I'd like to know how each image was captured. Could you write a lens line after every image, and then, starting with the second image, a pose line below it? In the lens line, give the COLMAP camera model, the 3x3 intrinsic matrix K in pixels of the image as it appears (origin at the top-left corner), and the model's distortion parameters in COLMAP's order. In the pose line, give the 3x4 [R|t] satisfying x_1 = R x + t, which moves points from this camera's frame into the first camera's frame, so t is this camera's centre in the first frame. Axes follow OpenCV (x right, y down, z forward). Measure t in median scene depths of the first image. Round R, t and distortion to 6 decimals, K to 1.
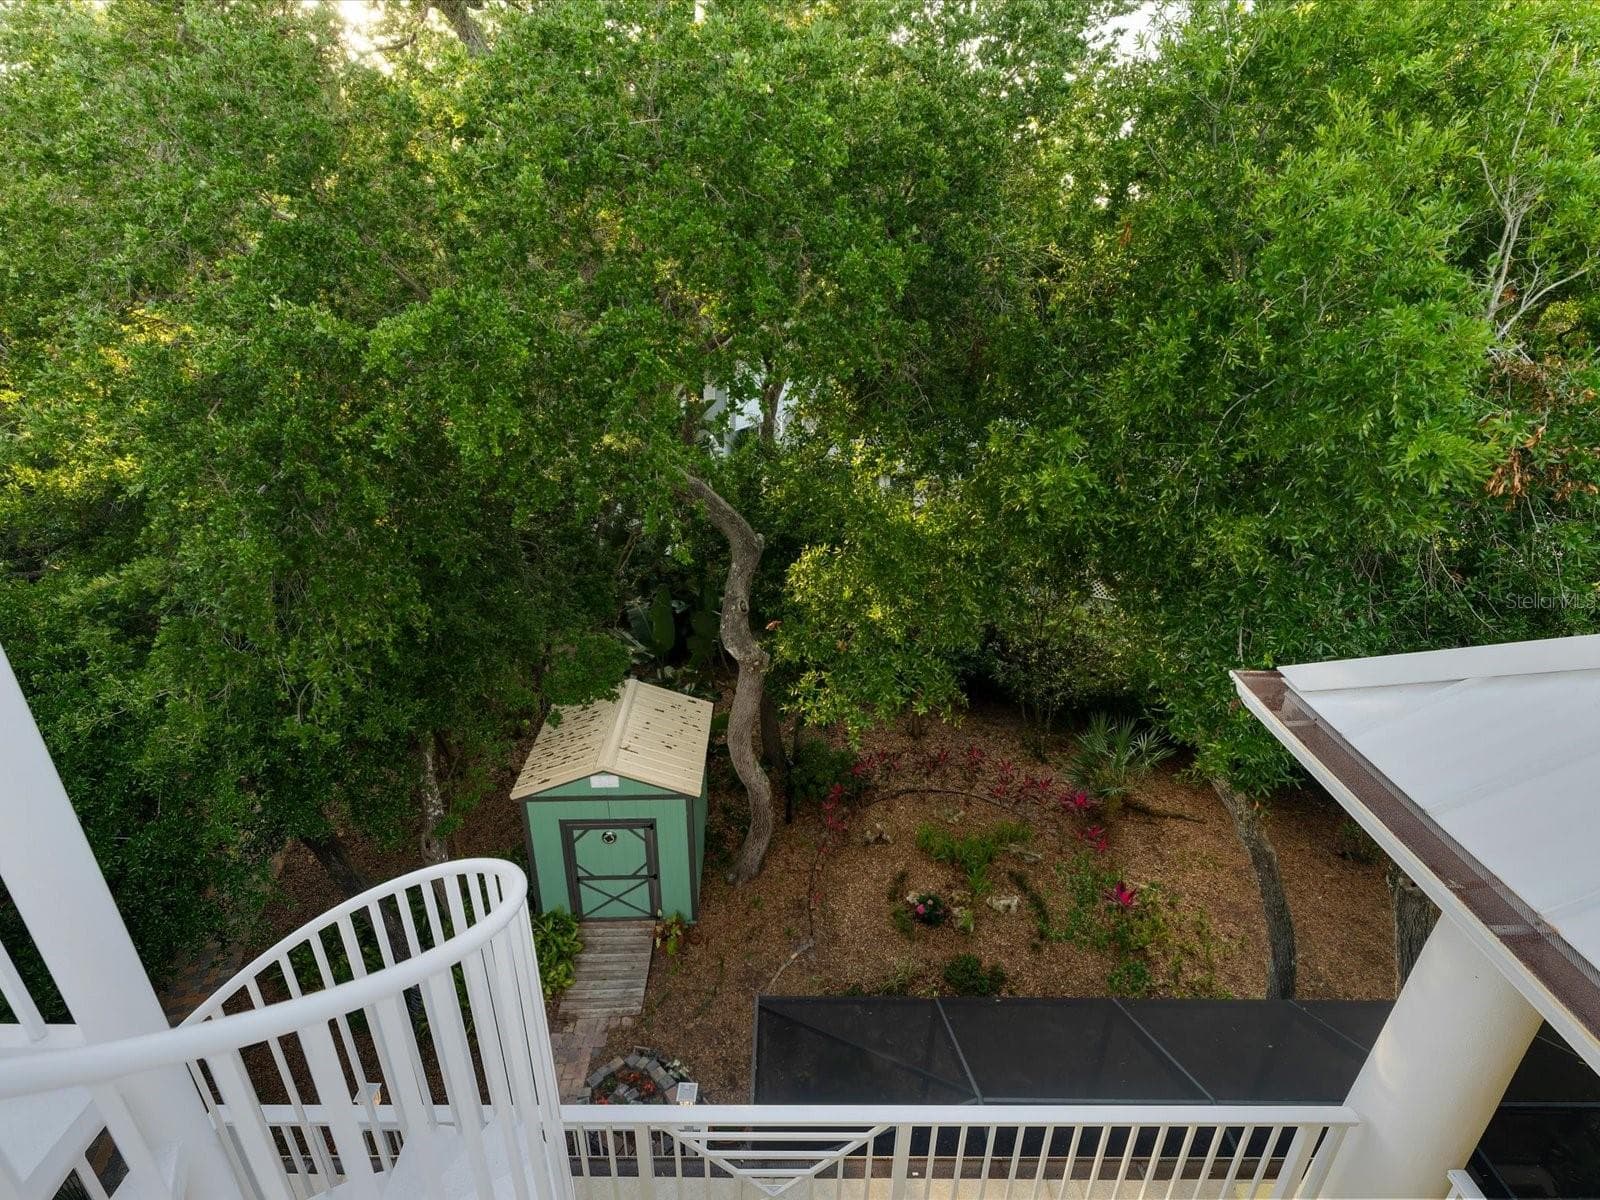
lens RADIAL K [[799.0, 0, 800.0], [0, 799.0, 600.0], [0, 0, 1]] dist [0.000672, 0.000004]
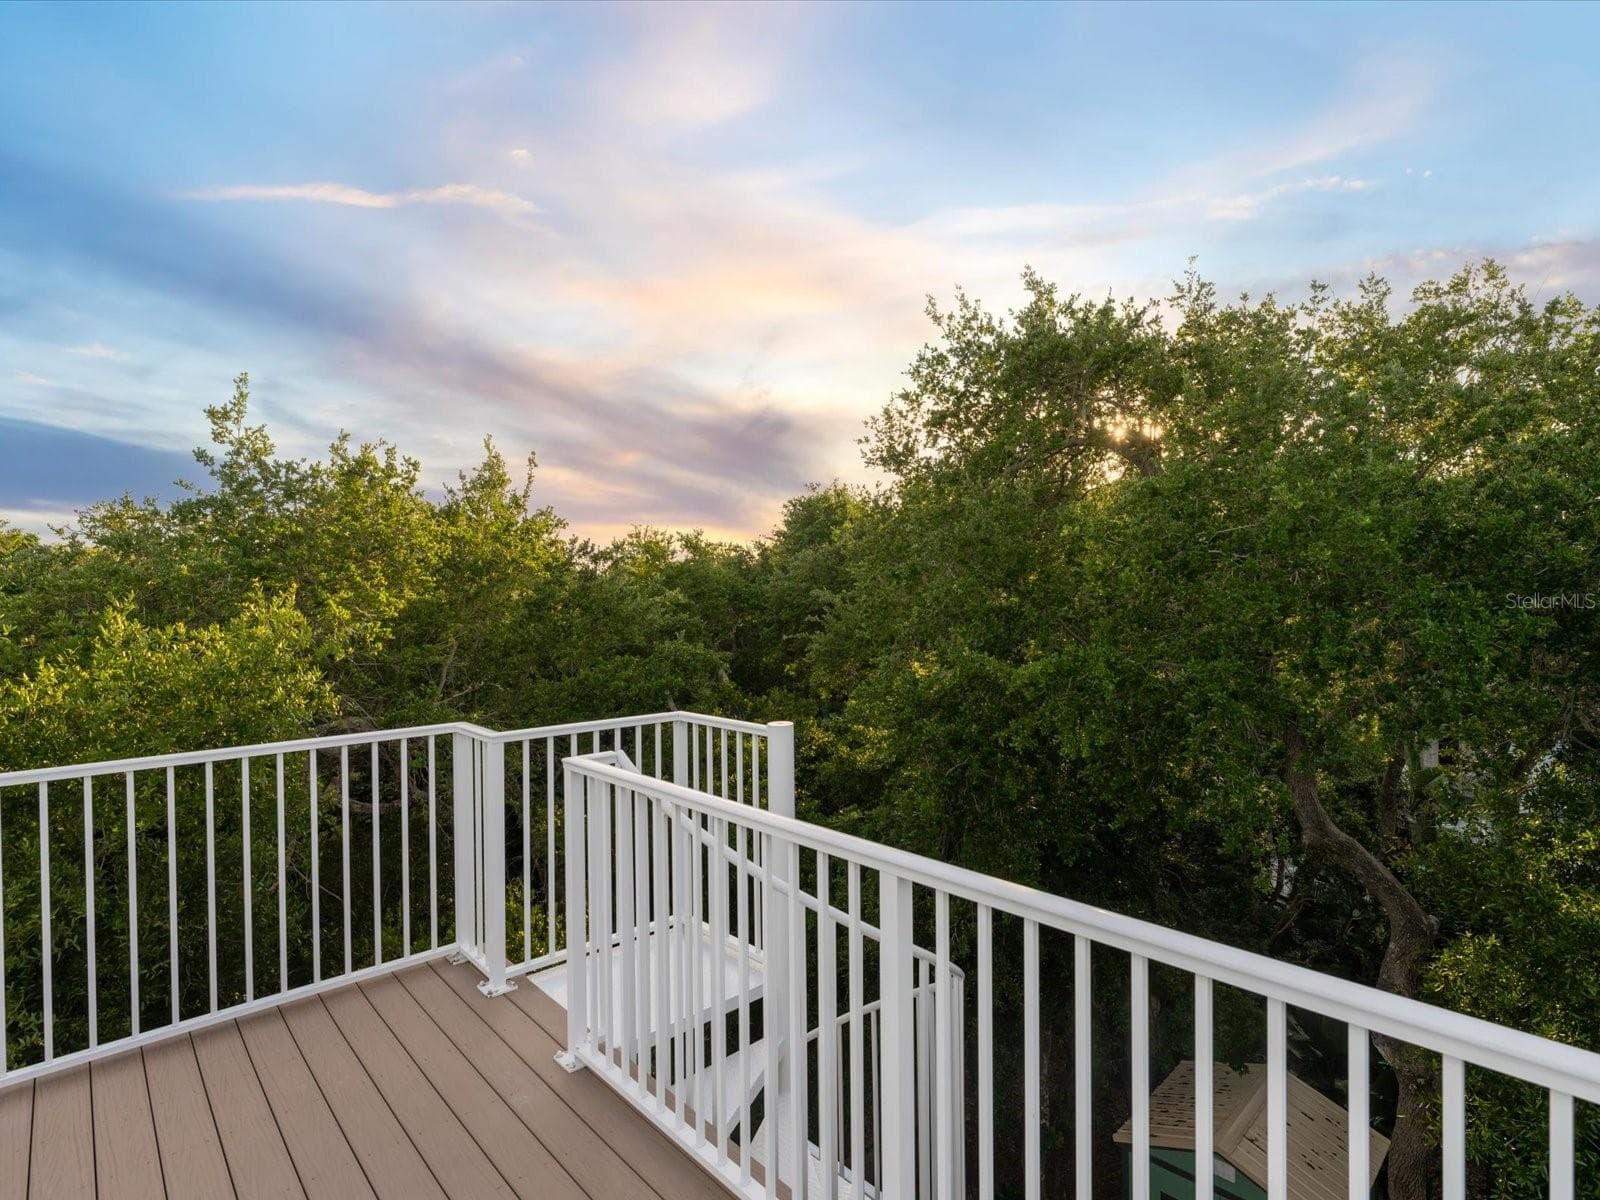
lens RADIAL K [[723.5, 0, 803.5], [0, 723.5, 605.9], [0, 0, 1]] dist [0.001184, -0.000374]
pose [[0.670713, -0.027385, -0.741211, 0.127329], [-0.280631, 0.915661, -0.287769, 0.038567], [0.686579, 0.401018, 0.606461, -0.099360]]
